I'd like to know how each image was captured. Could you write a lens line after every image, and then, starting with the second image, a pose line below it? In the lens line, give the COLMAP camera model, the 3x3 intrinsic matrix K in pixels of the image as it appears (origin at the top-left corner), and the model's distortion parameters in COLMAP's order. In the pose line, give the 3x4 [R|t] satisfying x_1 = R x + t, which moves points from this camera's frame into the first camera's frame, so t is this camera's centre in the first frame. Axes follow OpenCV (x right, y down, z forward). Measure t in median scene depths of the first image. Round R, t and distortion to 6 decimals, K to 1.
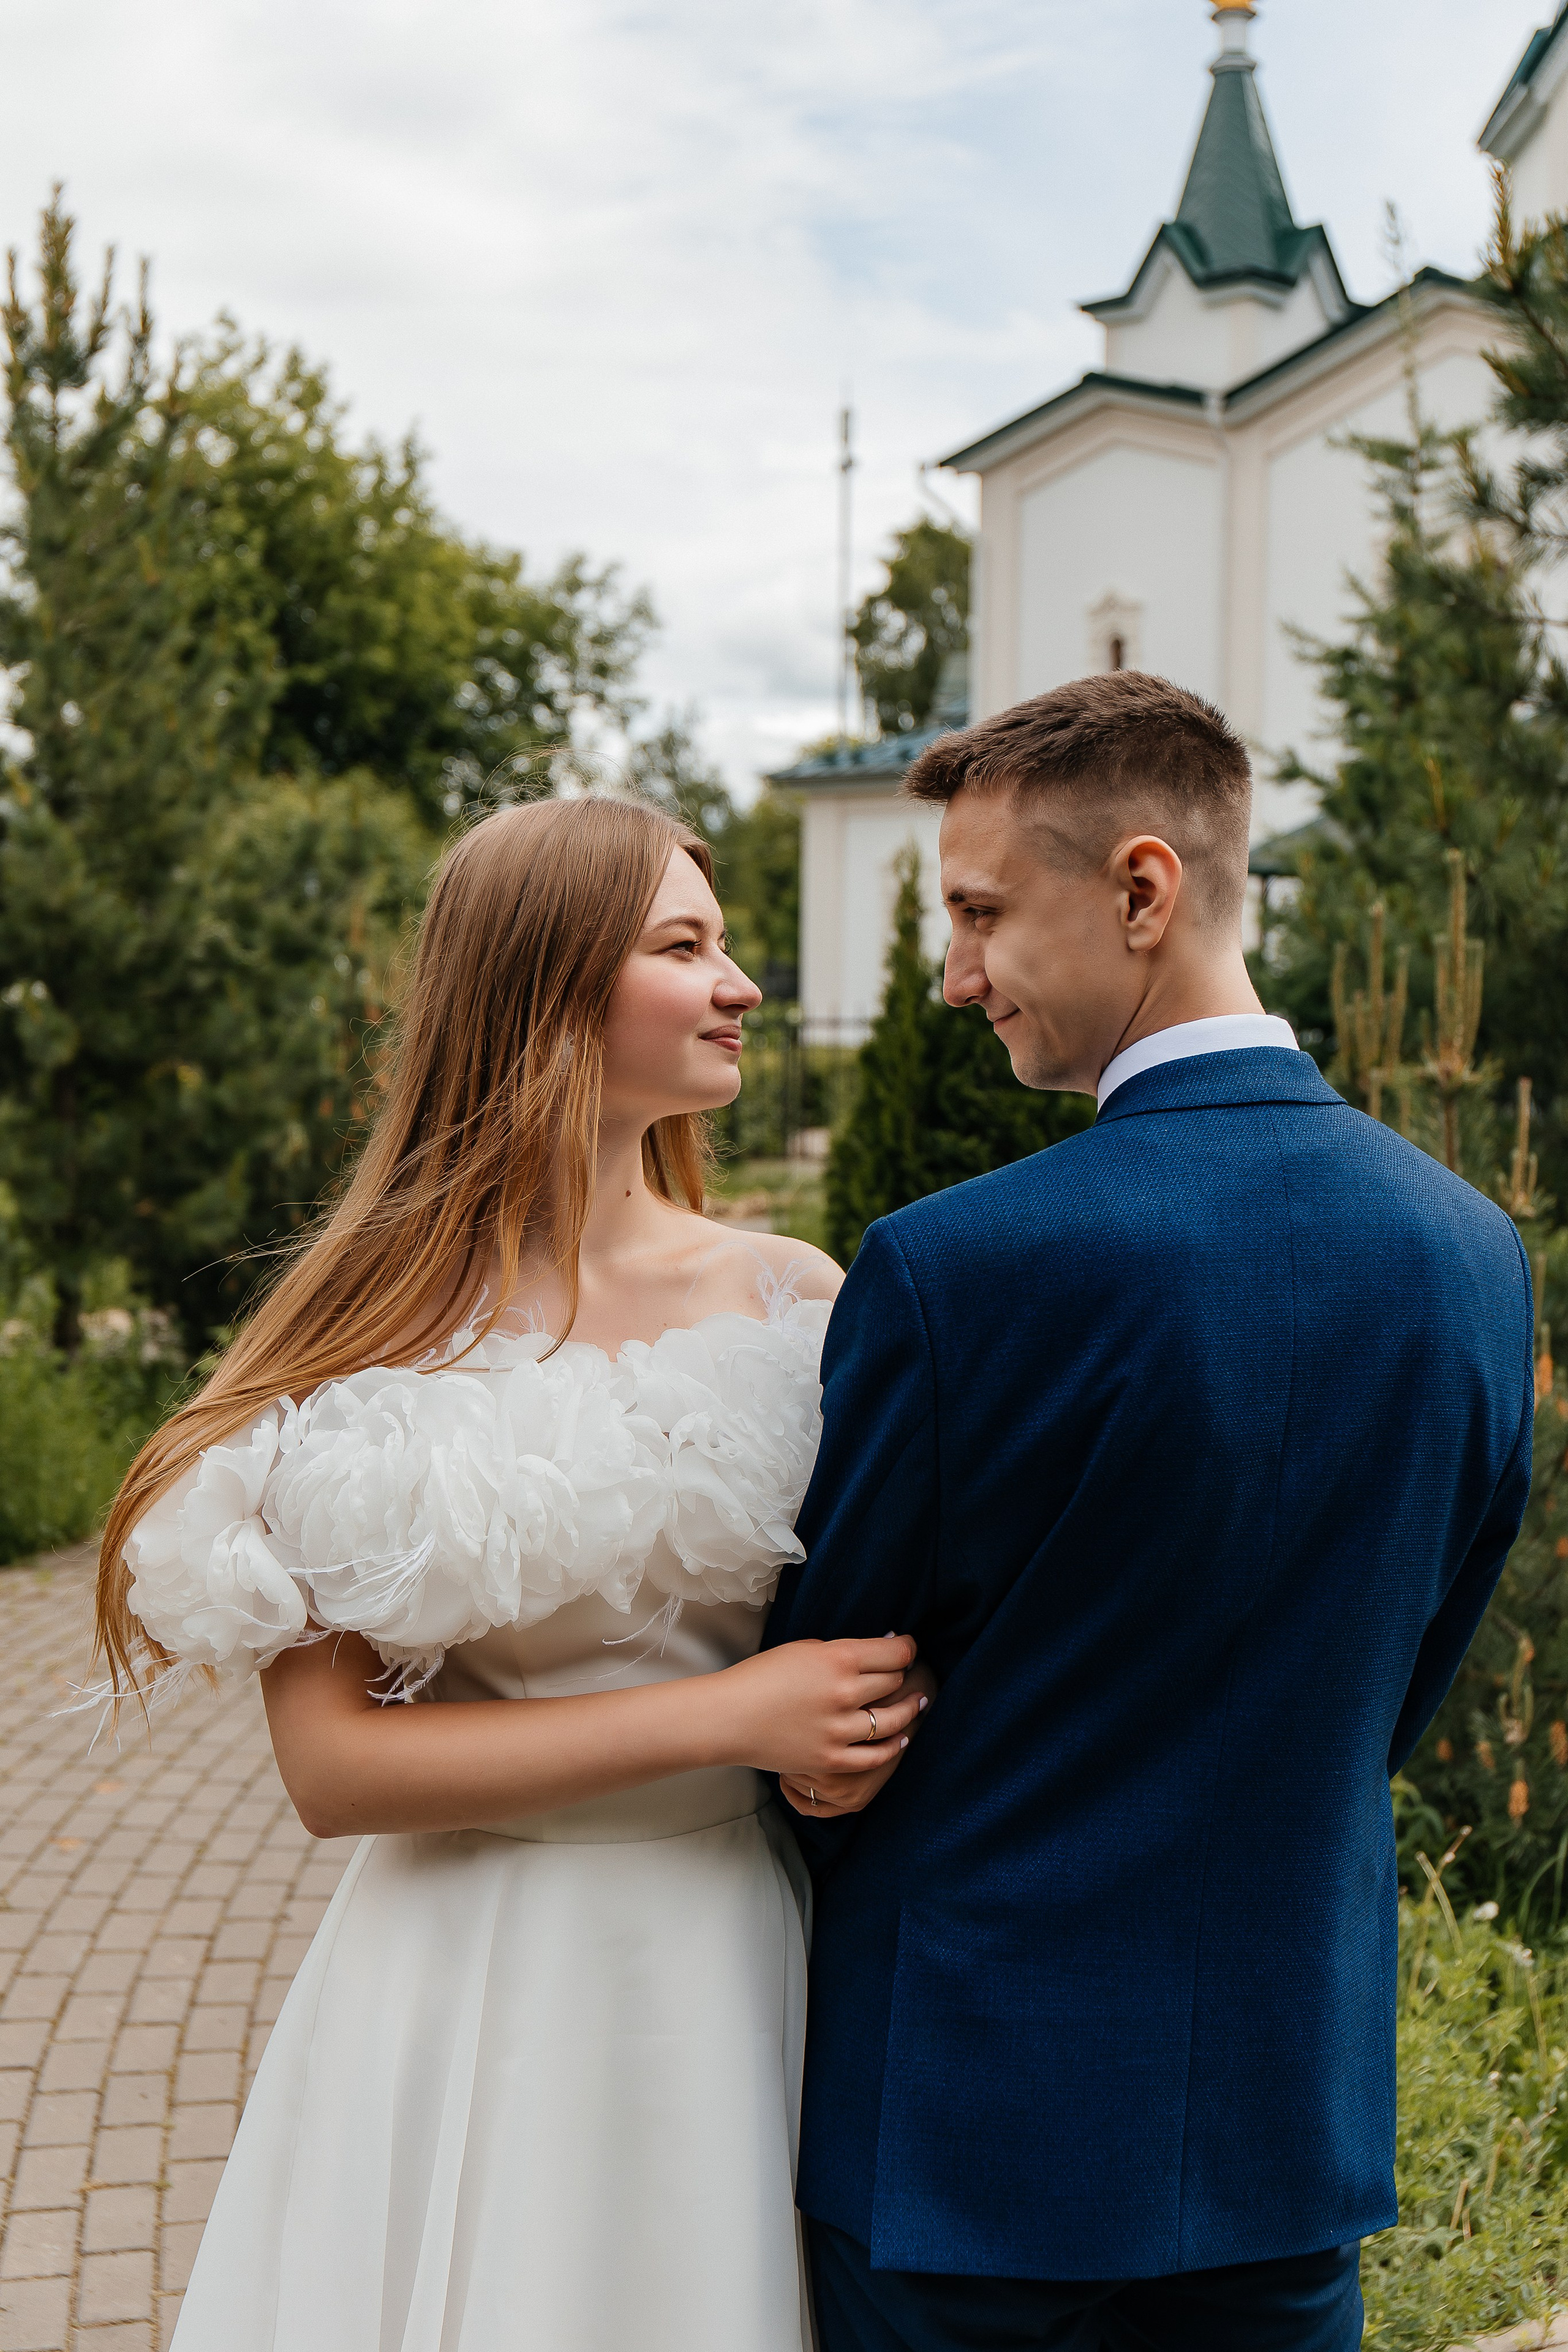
lens RADIAL K [[3187.8, 0, 795.5], [0, 3187.8, 1146.1], [0, 0, 1]] dist [-0.018098, -0.015725]
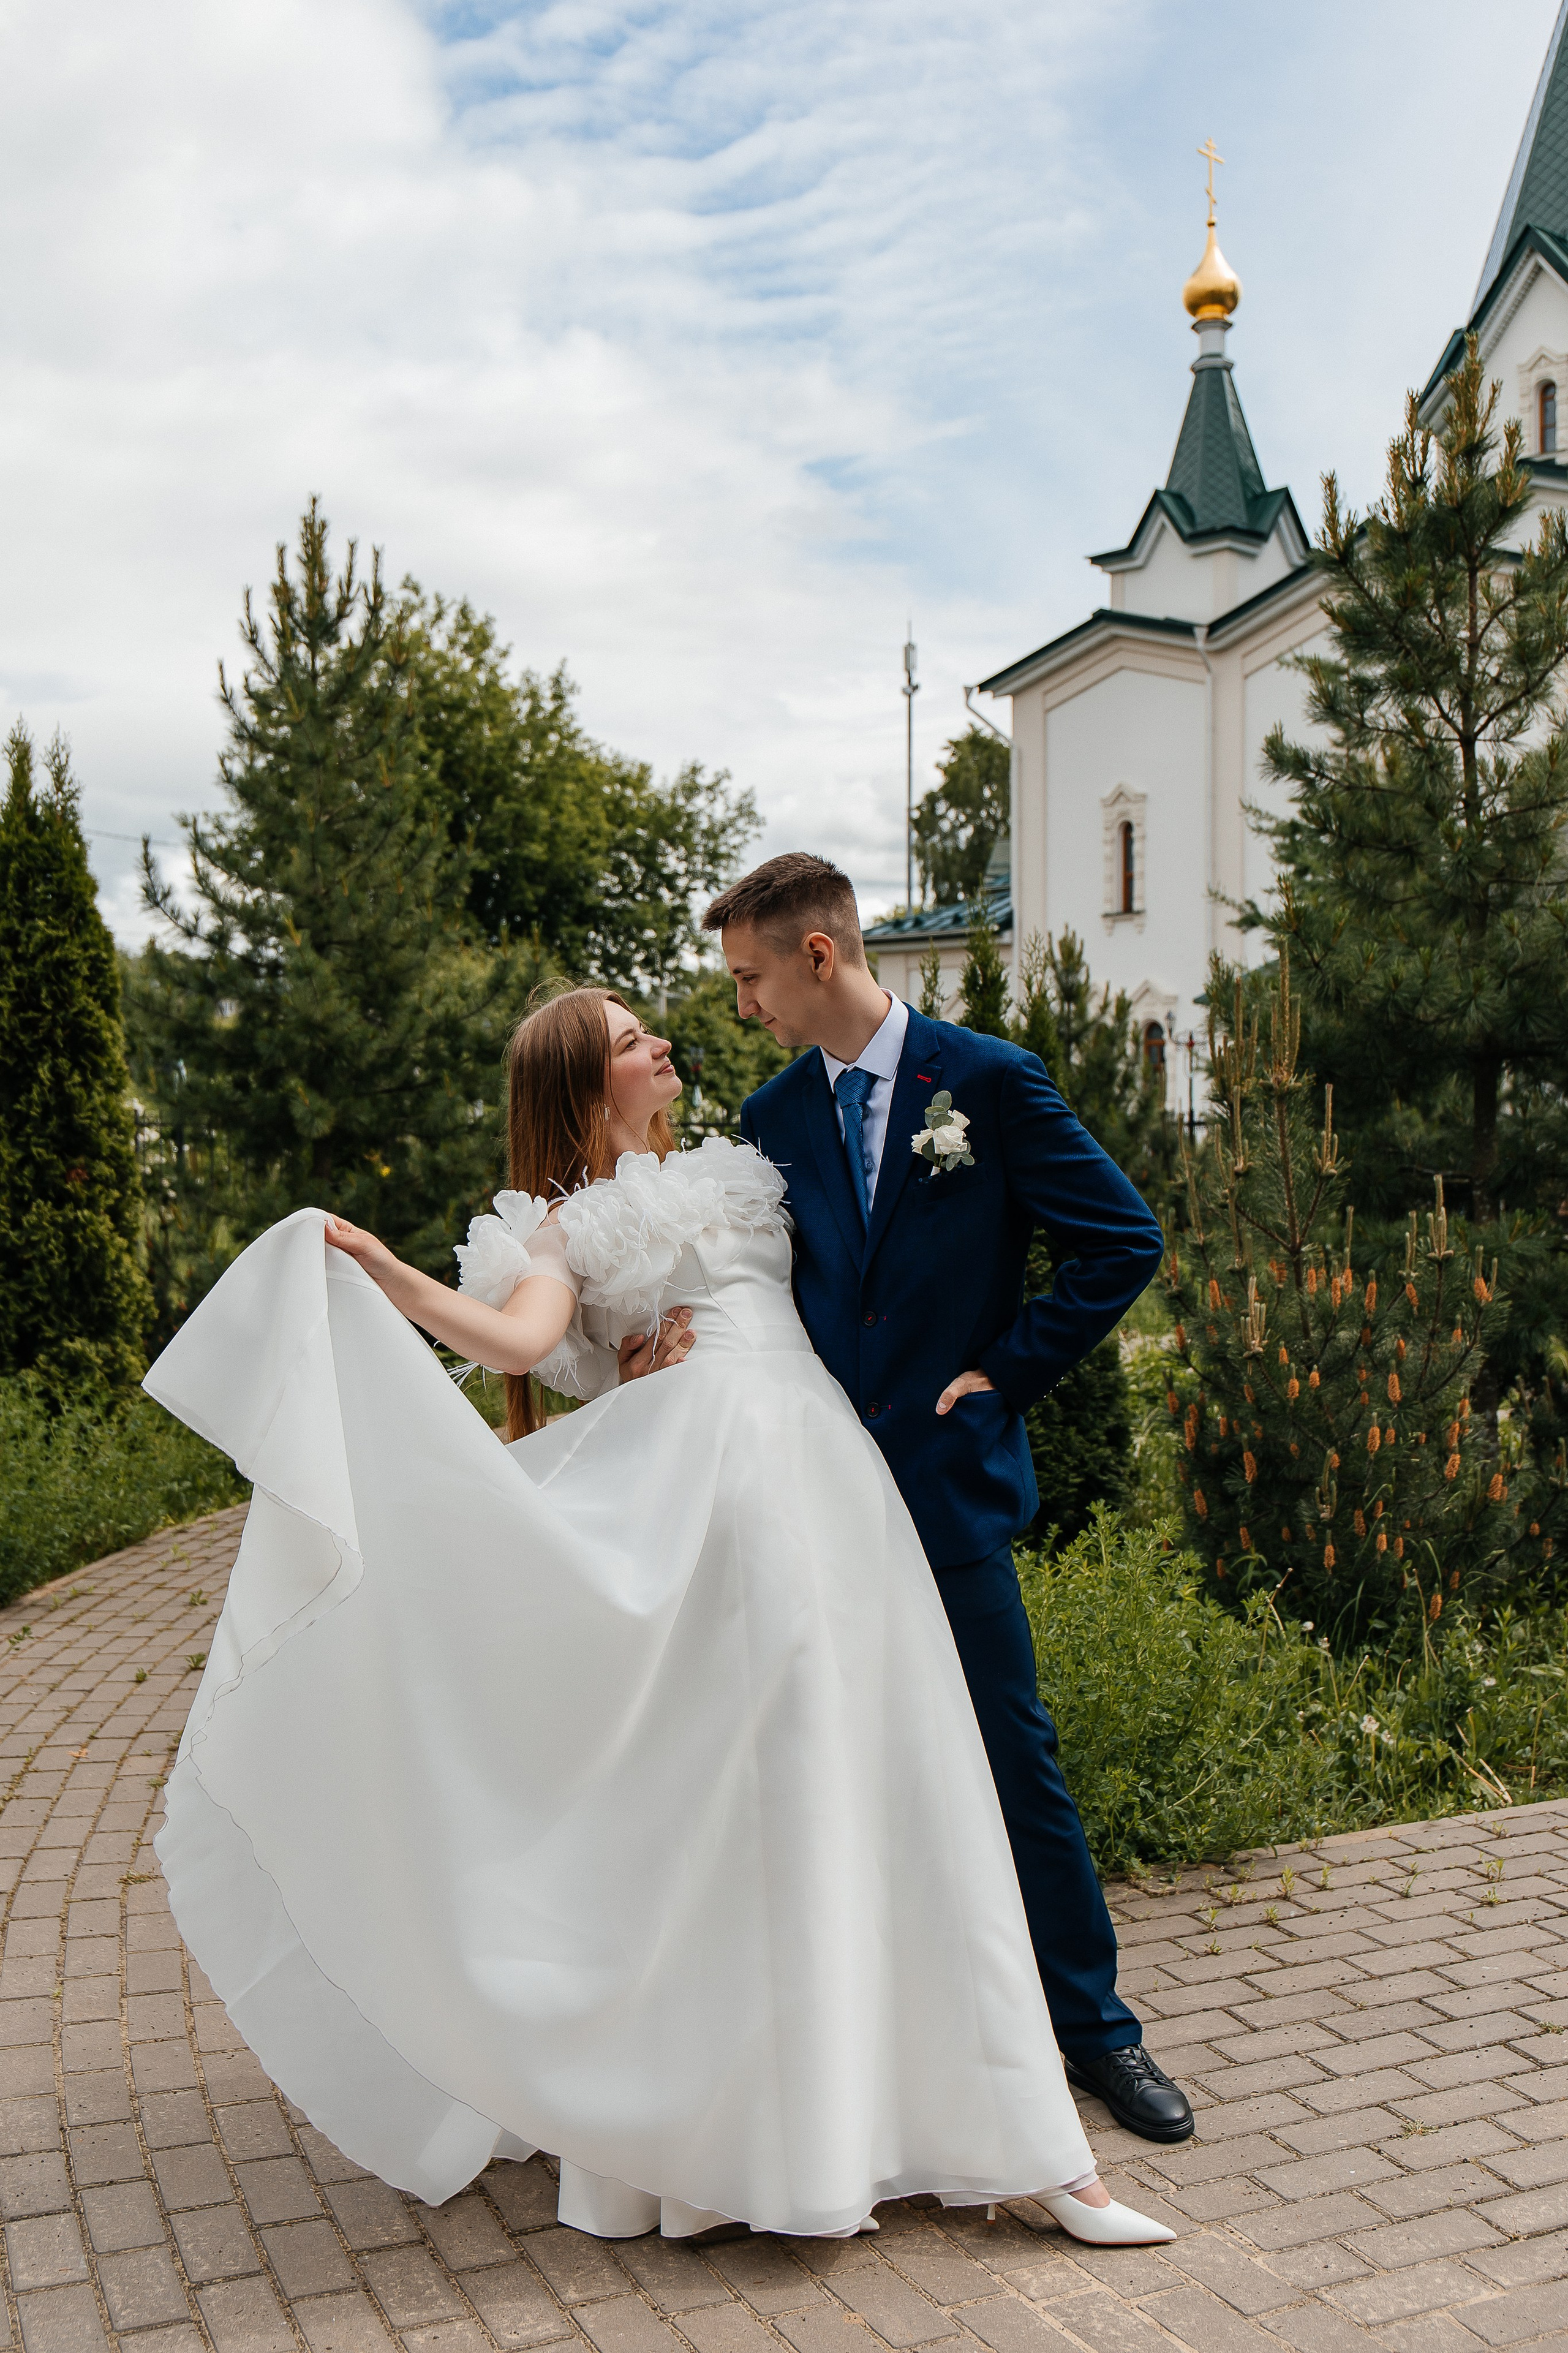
lens RADIAL K [[2859.2, 0, 759.3], [0, 2859.2, 1180.8], [0, 0, 1]] dist [-0.011562, -0.002342]
pose [[0.998908, -0.012925, -0.044904, 0.006183], [0.011075, 0.999089, -0.041222, 0.024772], [0.045395, 0.040679, 0.998140, -0.115751]]
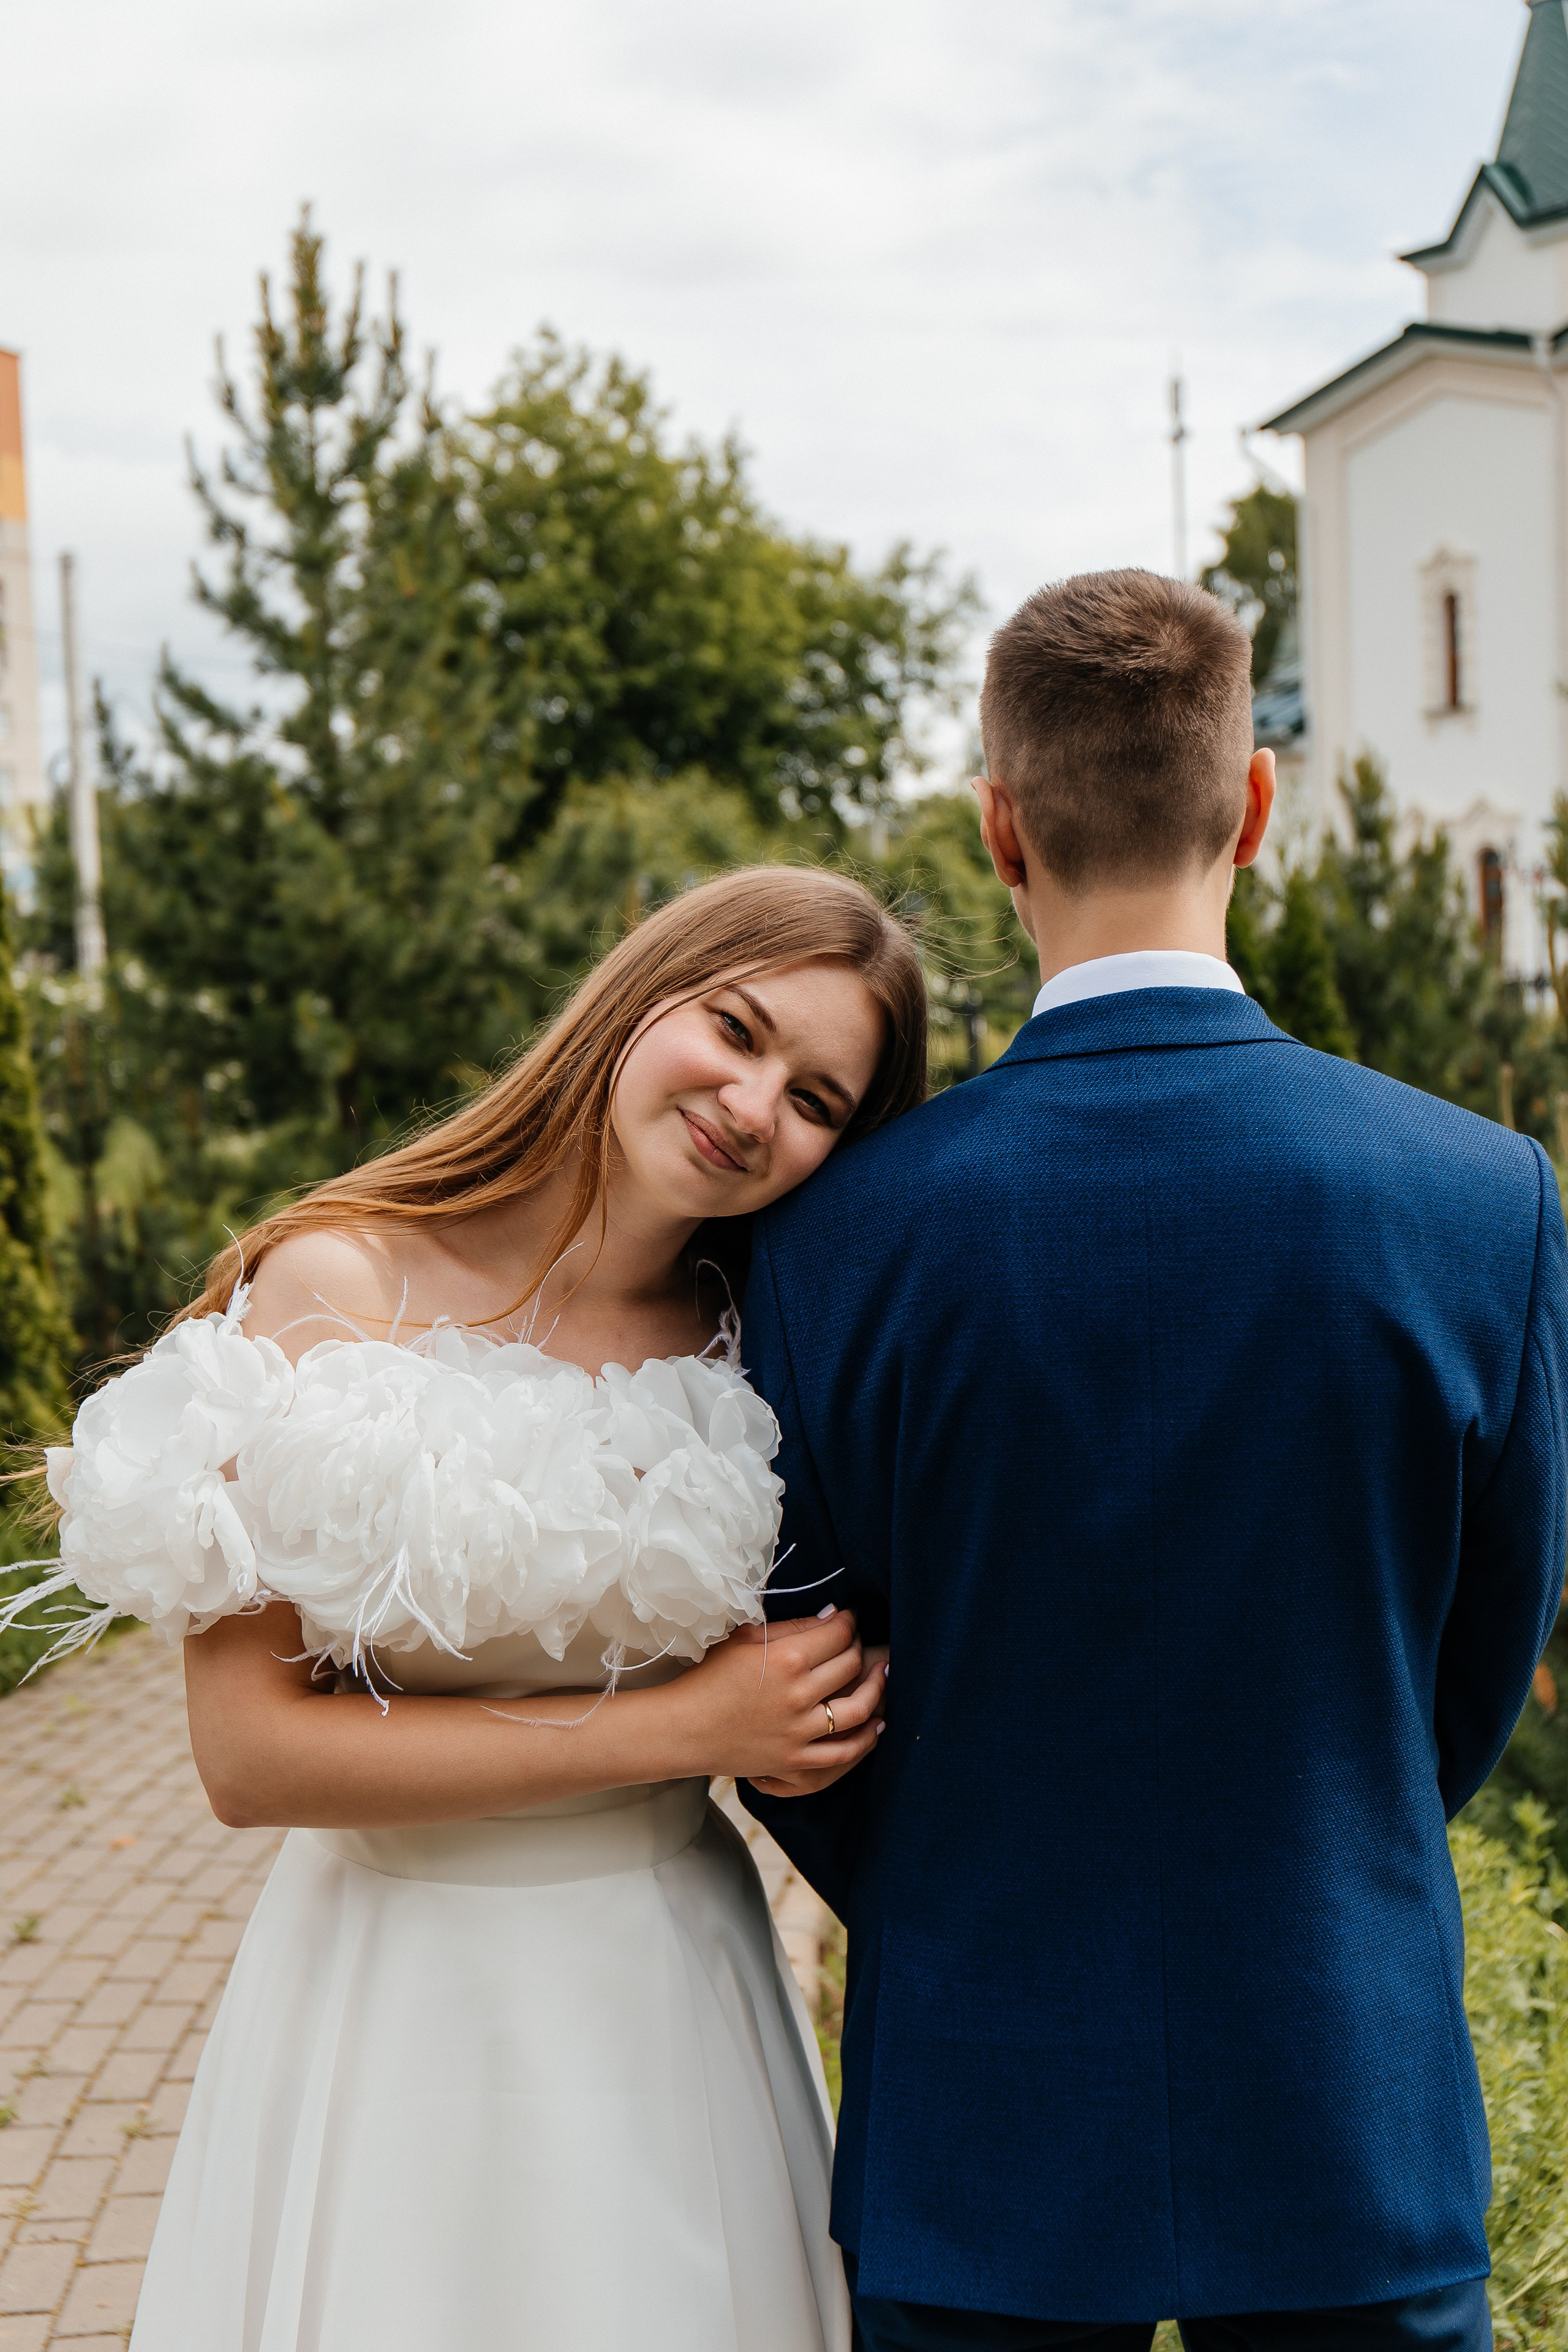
lens RADIAL K [[3137.8, 0, 784.0], [0, 3137.8, 1176.0], [0, 0, 1]] dist [-0.013678, 0.001602]
pose [[0.989895, -0.035416, -0.137312, 0.024503], [0.037402, 0.999229, 0.011911, 0.000036], [0.136784, -0.016926, 0.990456, 0.016061]]
